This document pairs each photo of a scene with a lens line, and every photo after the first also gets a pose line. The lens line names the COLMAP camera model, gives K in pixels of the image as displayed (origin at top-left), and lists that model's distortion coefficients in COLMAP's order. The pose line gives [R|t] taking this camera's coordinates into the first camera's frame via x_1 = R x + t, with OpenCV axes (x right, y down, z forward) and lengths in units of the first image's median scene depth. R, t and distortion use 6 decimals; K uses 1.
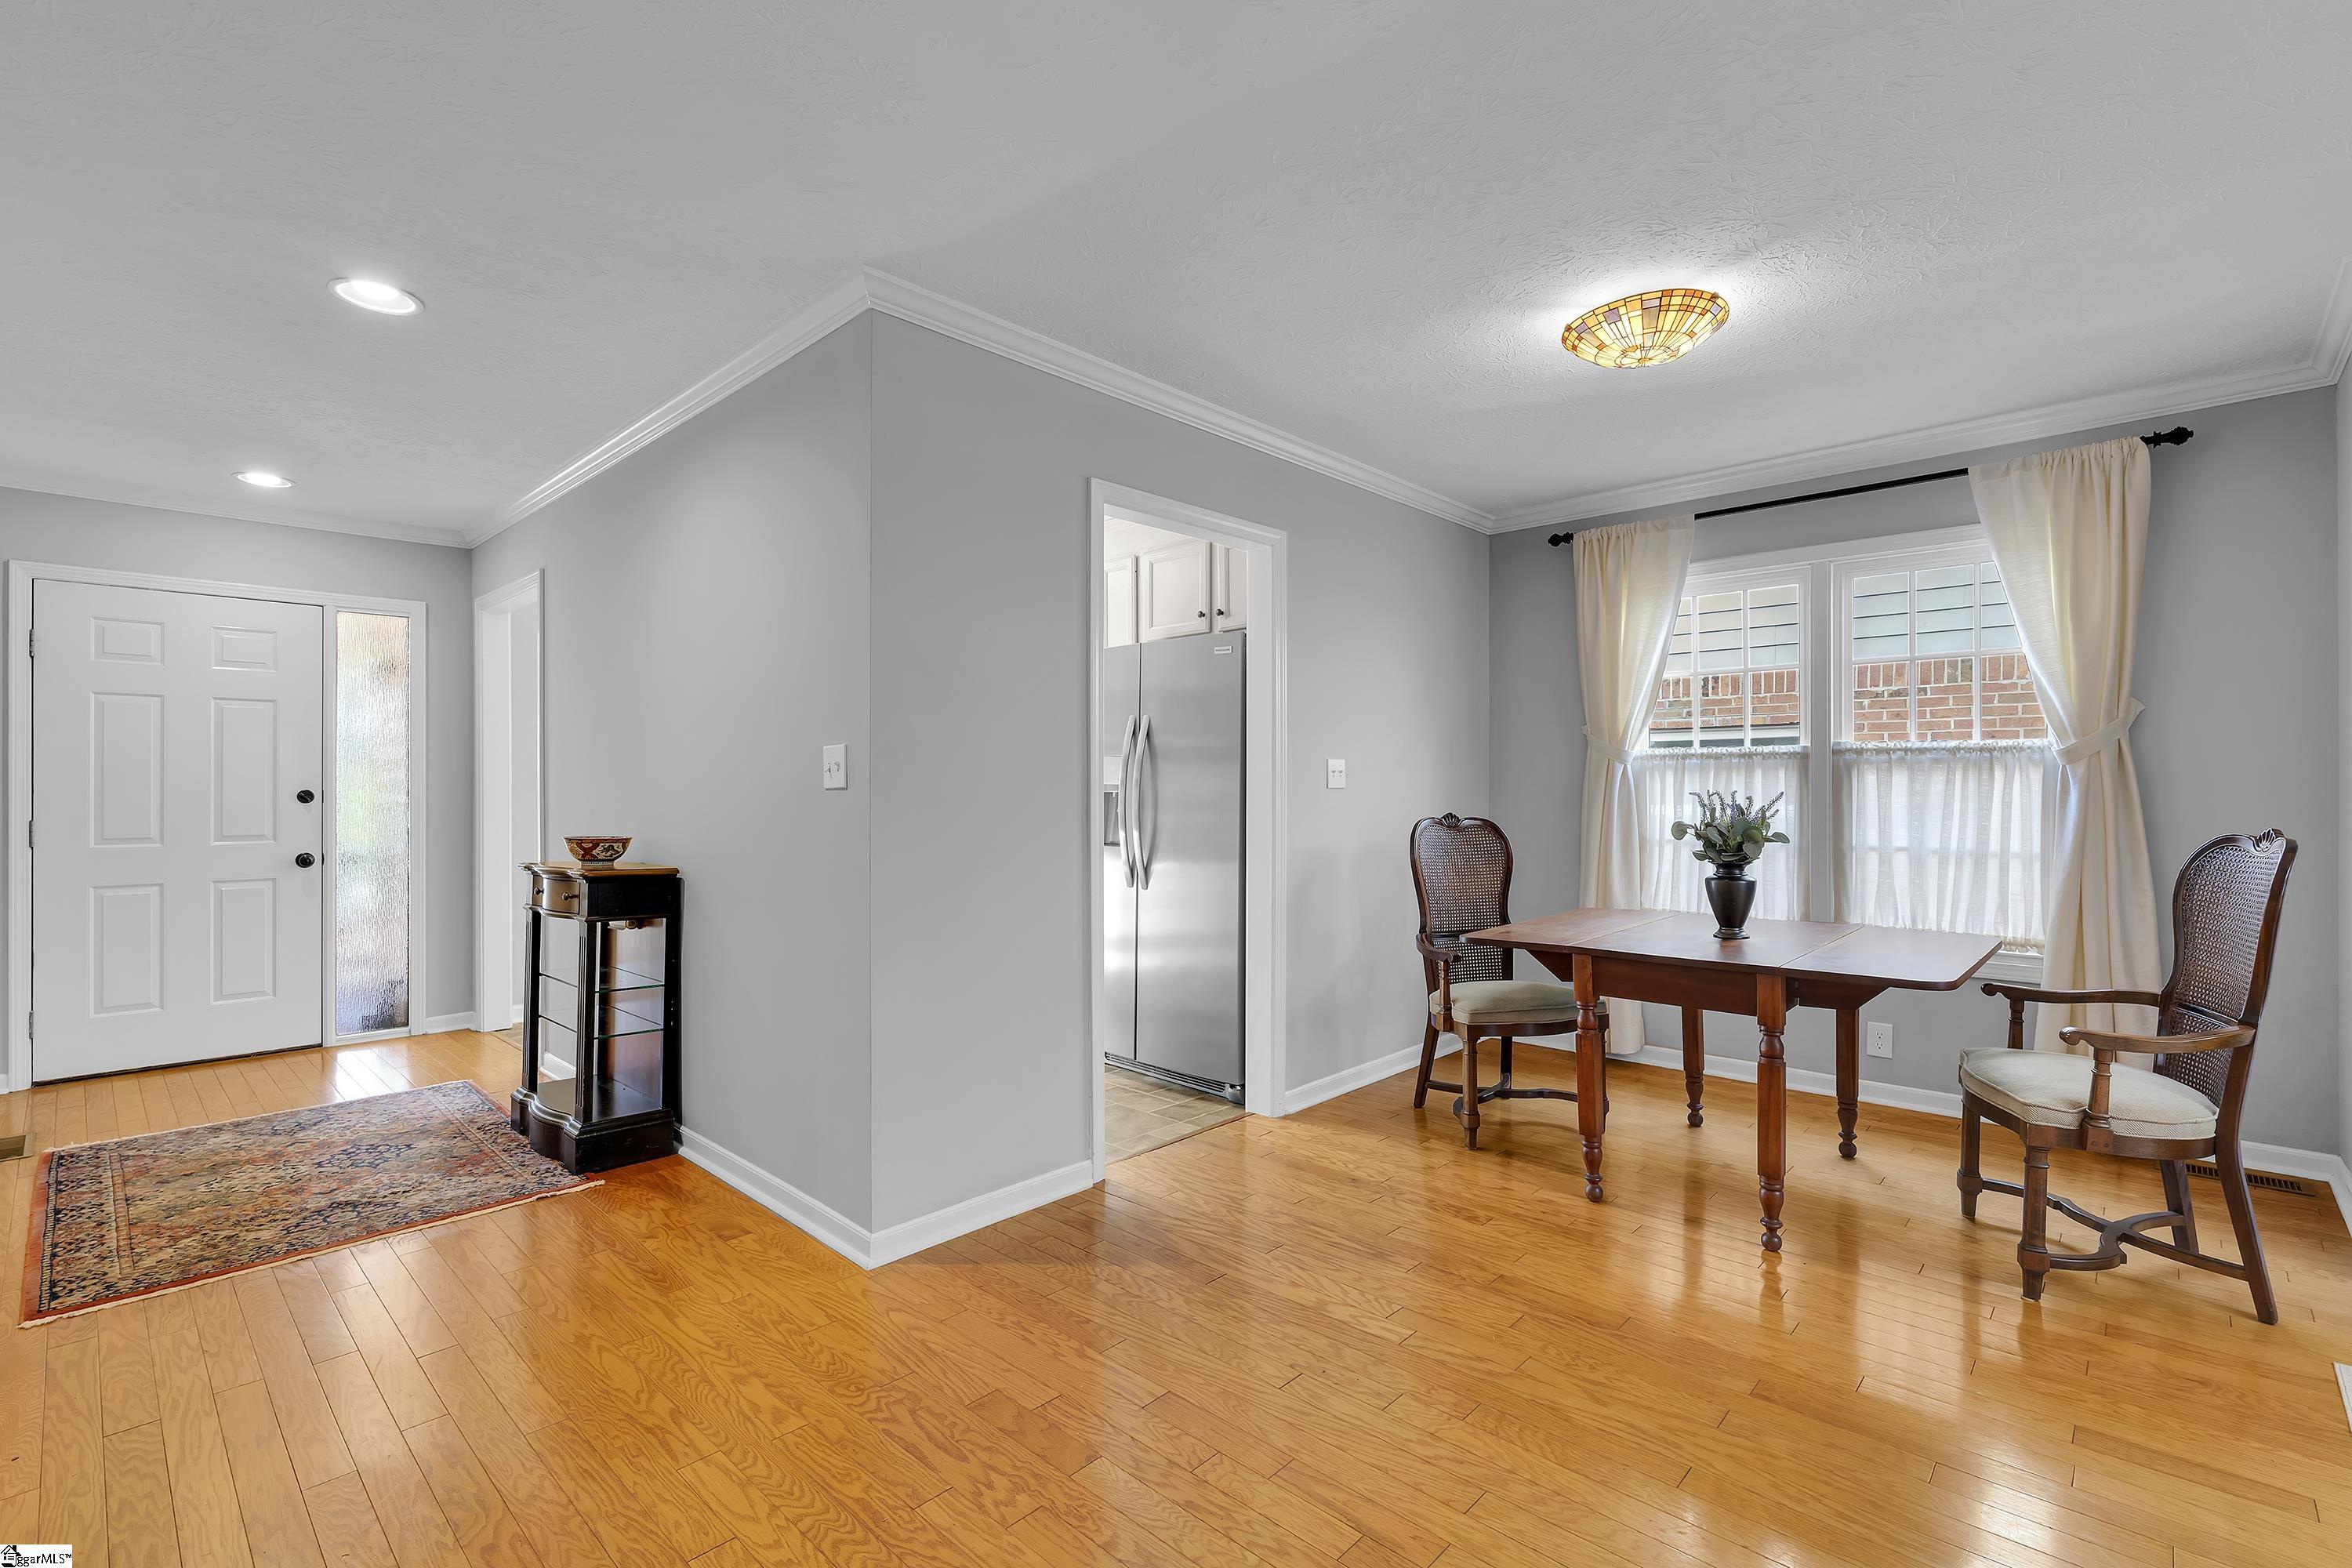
lens RADIAL K [[1080.8, 0, 1183.4], [0, 1080.8, 787.7], [0, 0, 1]] dist [-0.014471, -0.000189]
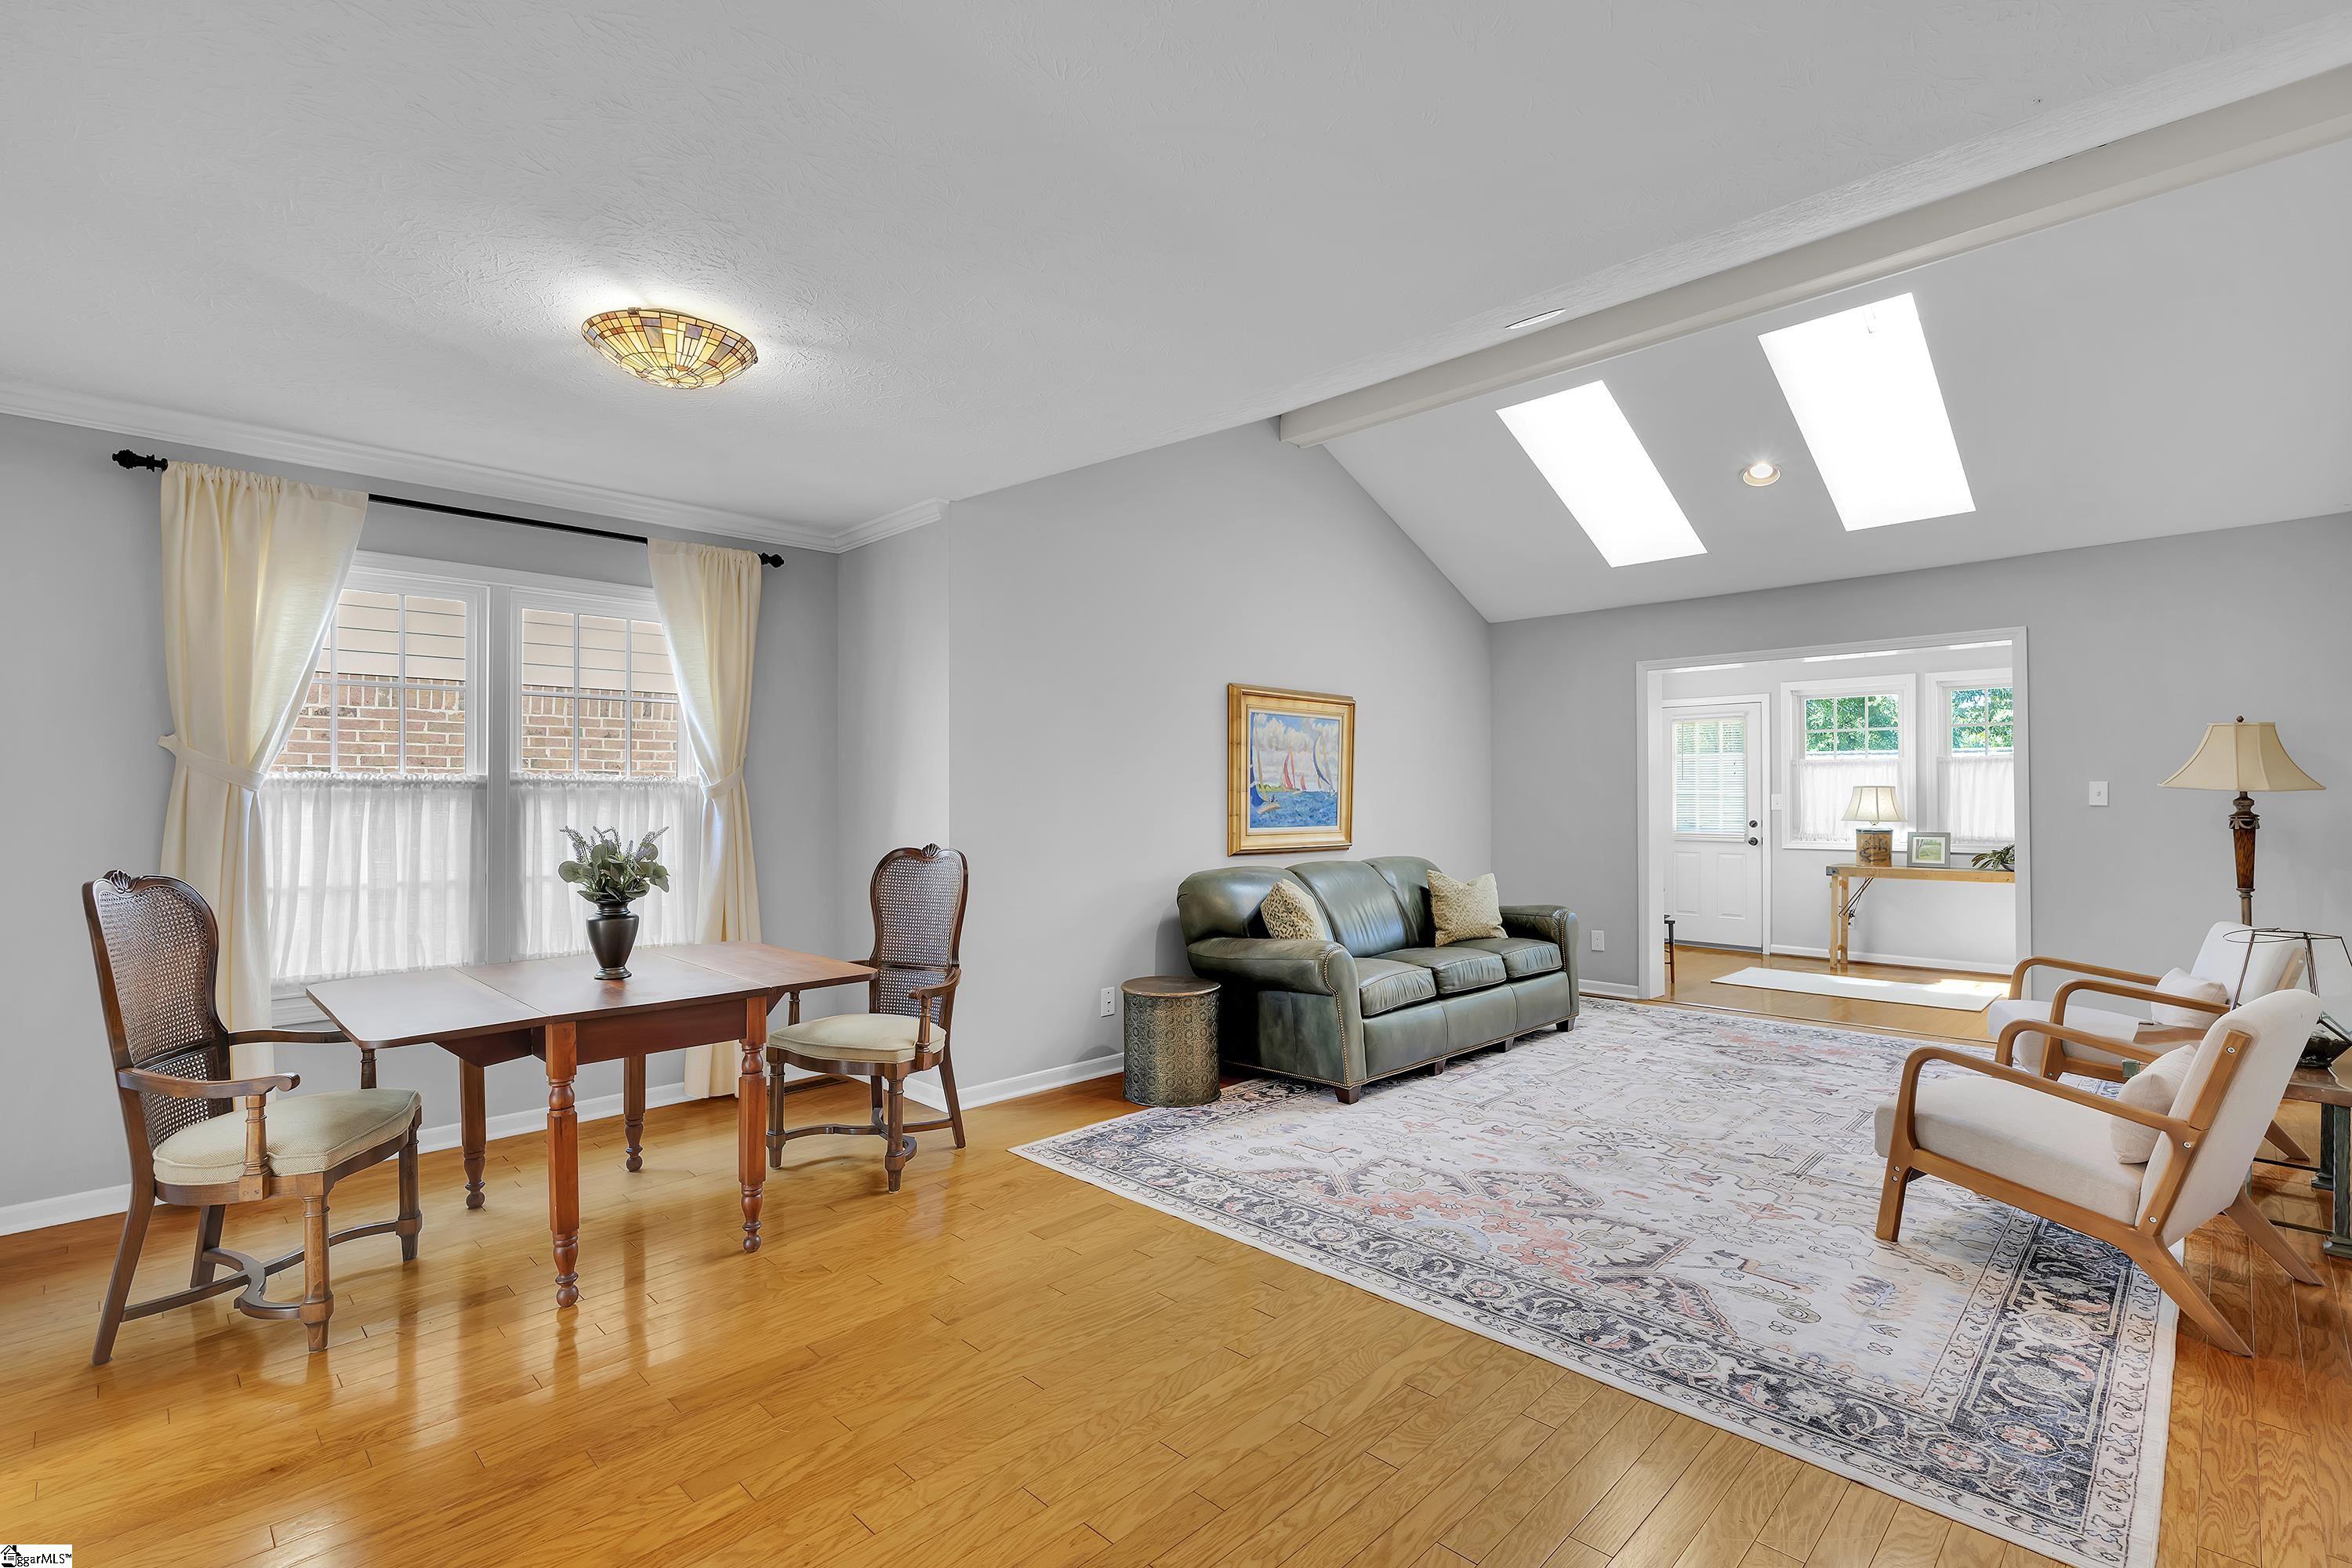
lens RADIAL K [[1080.8, 0, 1183.4], [0, 1080.8, 787.7], [0, 0, 1]] dist [-0.014471, -0.000189]
pose [[-0.003044, 0.010824, 0.999937, -0.425983], [0.002021, 0.999939, -0.010817, -0.019051], [-0.999993, 0.001988, -0.003066, 0.443896]]
